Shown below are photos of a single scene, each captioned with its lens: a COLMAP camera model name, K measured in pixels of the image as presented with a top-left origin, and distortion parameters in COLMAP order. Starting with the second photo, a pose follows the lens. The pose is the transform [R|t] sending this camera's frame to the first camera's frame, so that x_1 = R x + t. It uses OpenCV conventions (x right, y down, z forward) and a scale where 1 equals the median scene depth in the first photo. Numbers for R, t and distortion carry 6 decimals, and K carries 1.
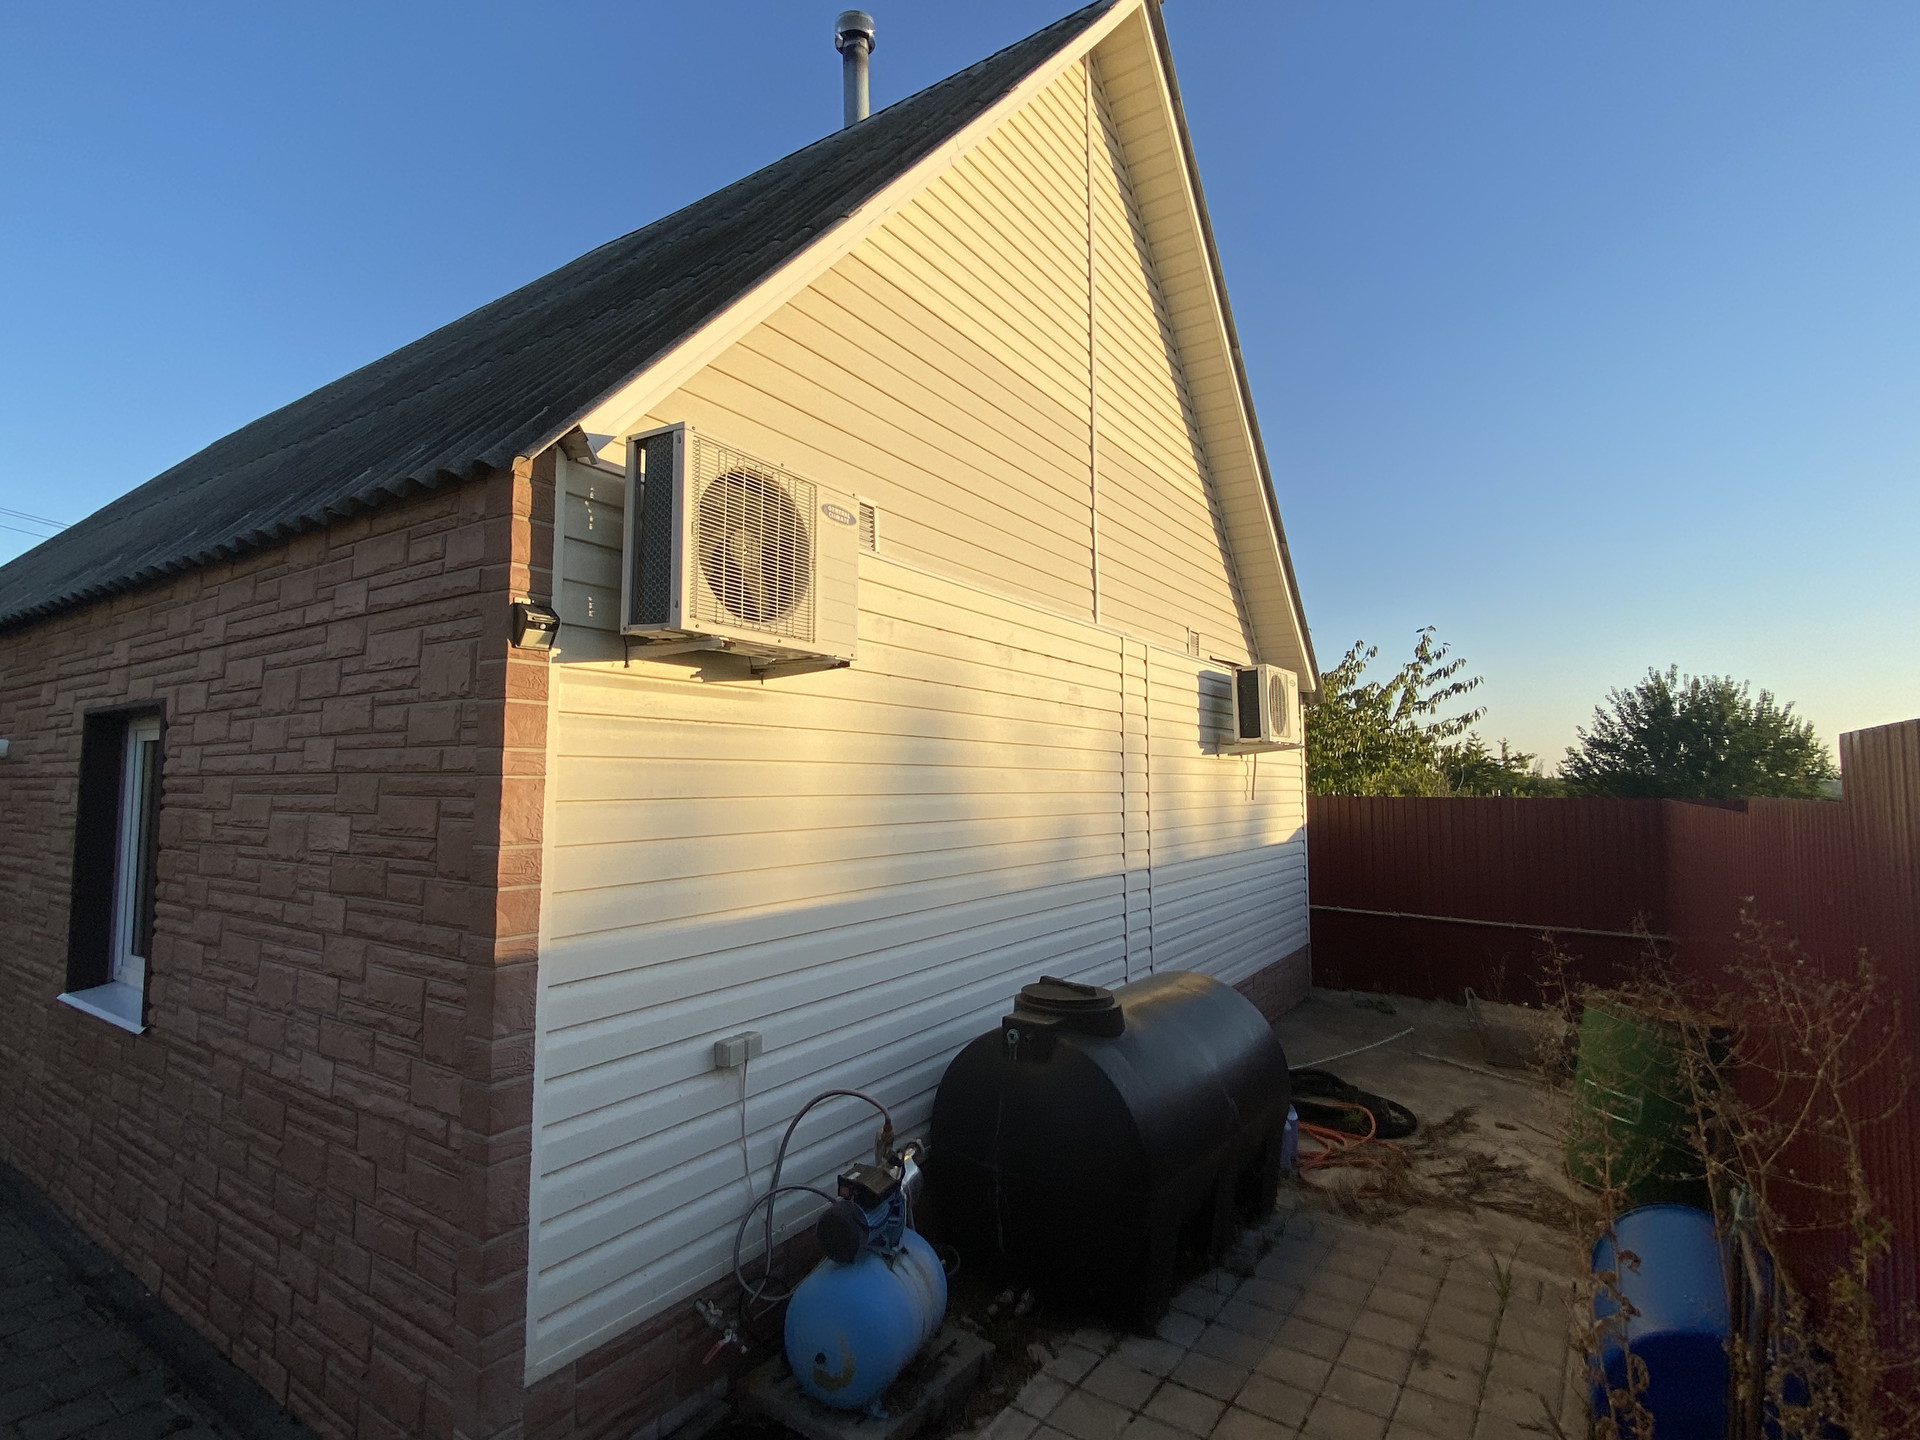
lens RADIAL K [[950.5, 0, 971.7], [0, 950.5, 720.8], [0, 0, 1]] dist [0.001135, -0.007310]
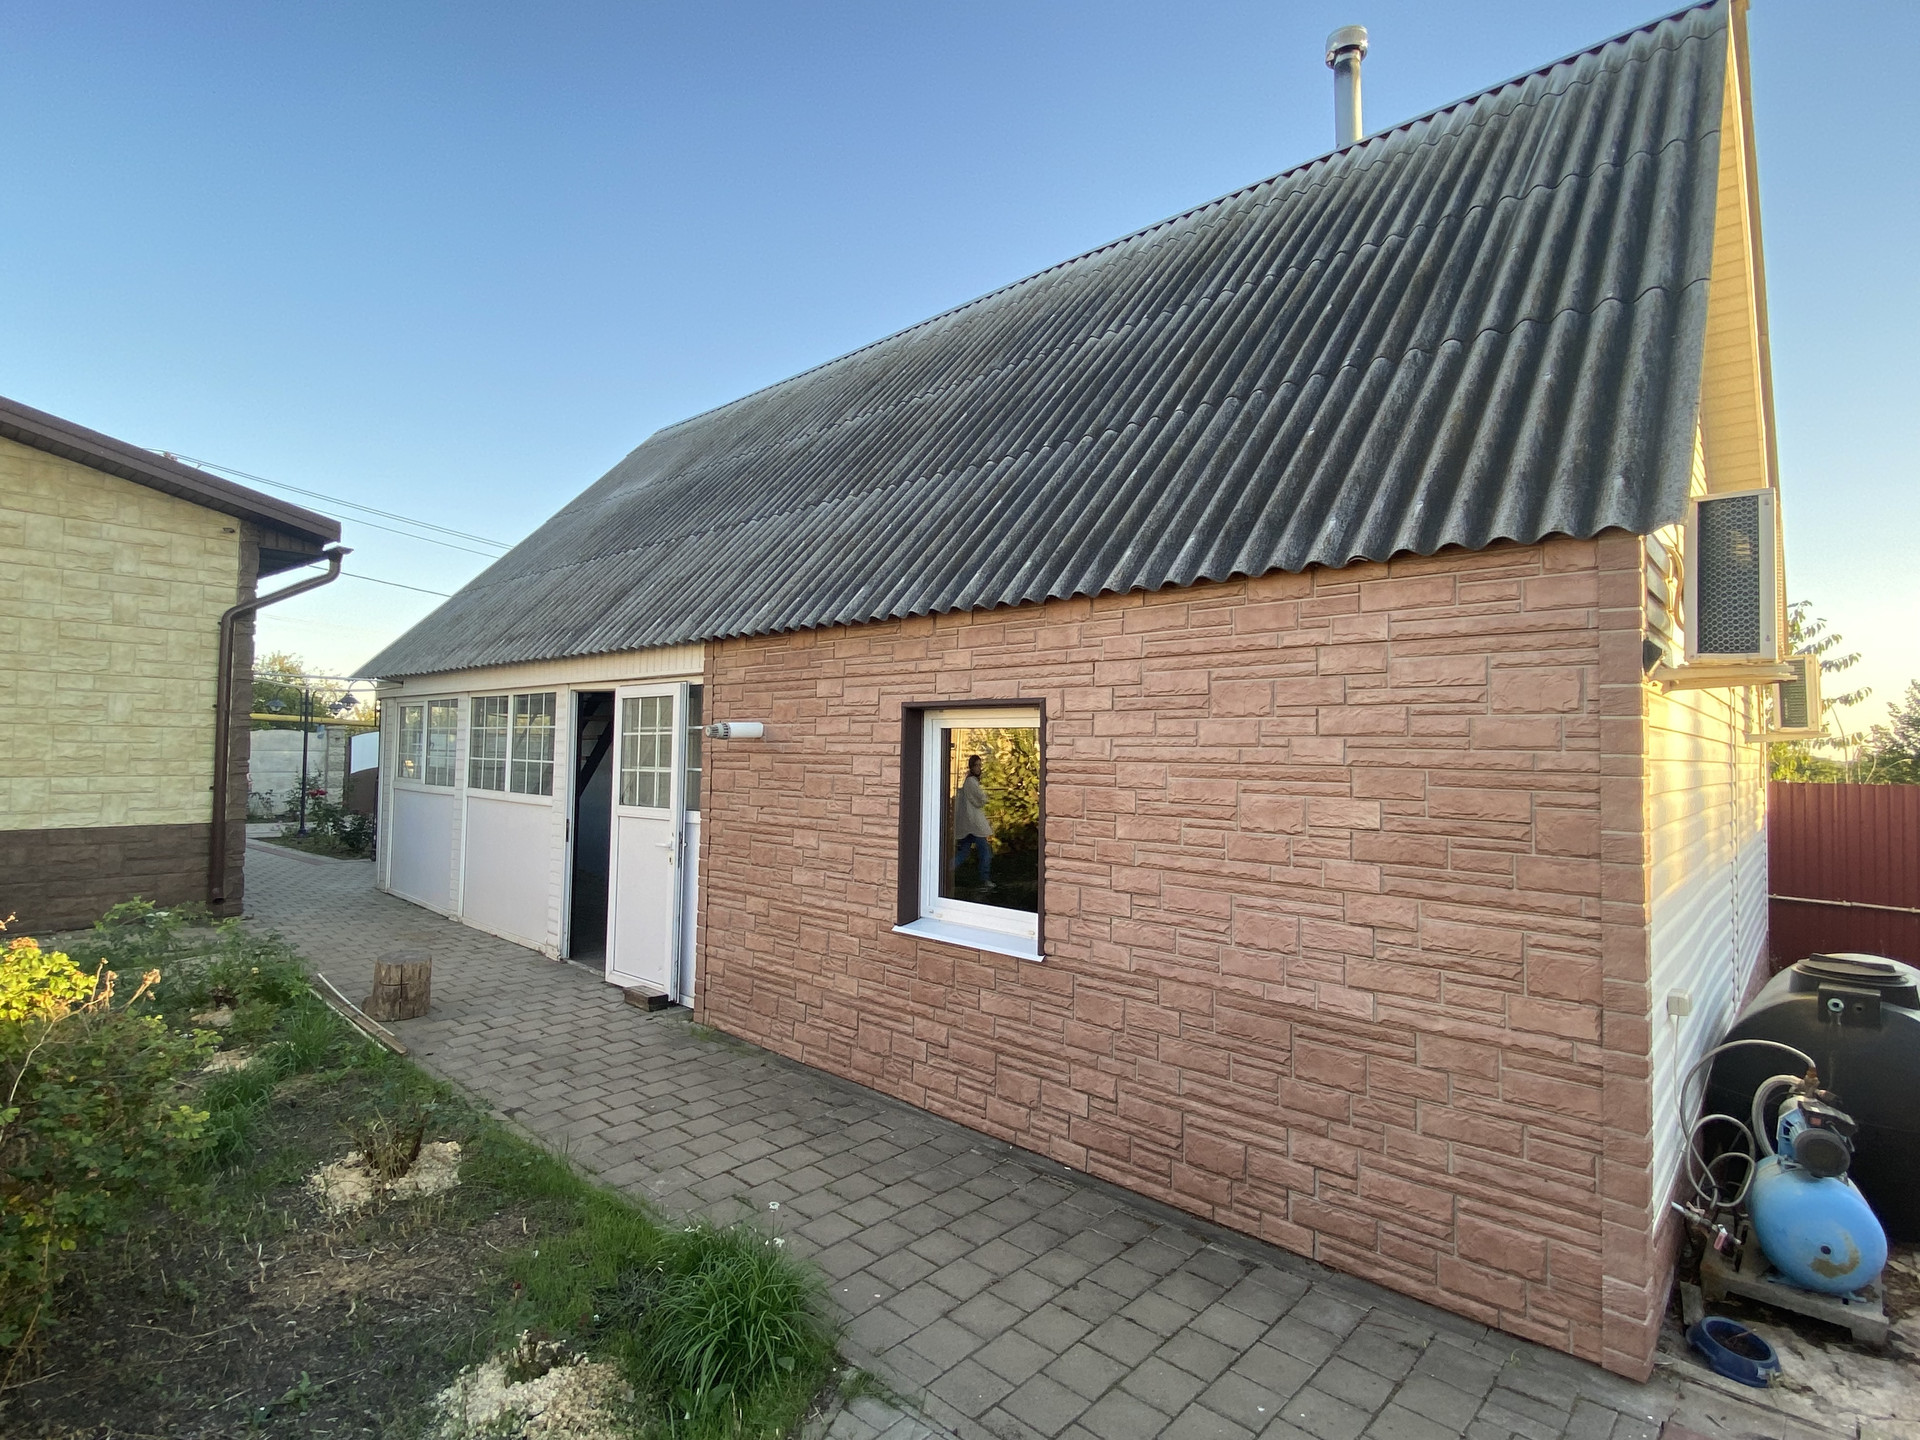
lens RADIAL K [[950.5, 0, 957.0], [0, 950.5, 722.7], [0, 0, 1]] dist [0.001135, -0.007310]
pose [[0.988268, 0.010216, -0.152390, -0.860486], [-0.004534, 0.999283, 0.037586, -0.041117], [0.152665, -0.036454, 0.987606, -0.276842]]
